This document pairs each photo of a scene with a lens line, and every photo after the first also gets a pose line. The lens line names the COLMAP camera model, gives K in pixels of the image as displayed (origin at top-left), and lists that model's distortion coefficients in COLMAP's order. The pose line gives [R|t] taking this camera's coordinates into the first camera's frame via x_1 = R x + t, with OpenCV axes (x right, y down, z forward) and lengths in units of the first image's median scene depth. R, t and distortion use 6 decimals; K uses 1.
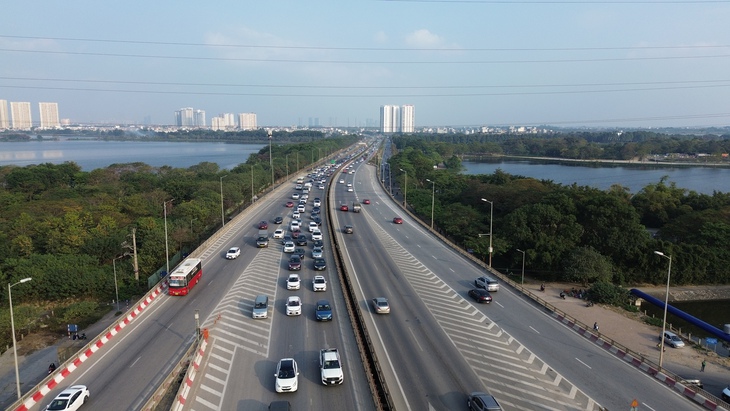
lens RADIAL K [[519.7, 0, 365.0], [0, 519.7, 205.5], [0, 0, 1]] dist [0.084229, -0.080991]
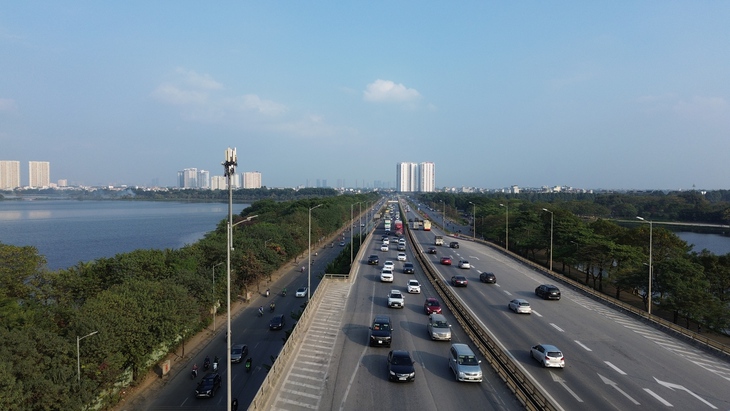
lens RADIAL K [[519.7, 0, 365.0], [0, 519.7, 205.5], [0, 0, 1]] dist [0.084229, -0.080991]
pose [[0.999917, 0.002196, -0.012682, -0.014555], [-0.003682, 0.992960, -0.118391, -0.010896], [0.012333, 0.118428, 0.992886, 0.111326]]
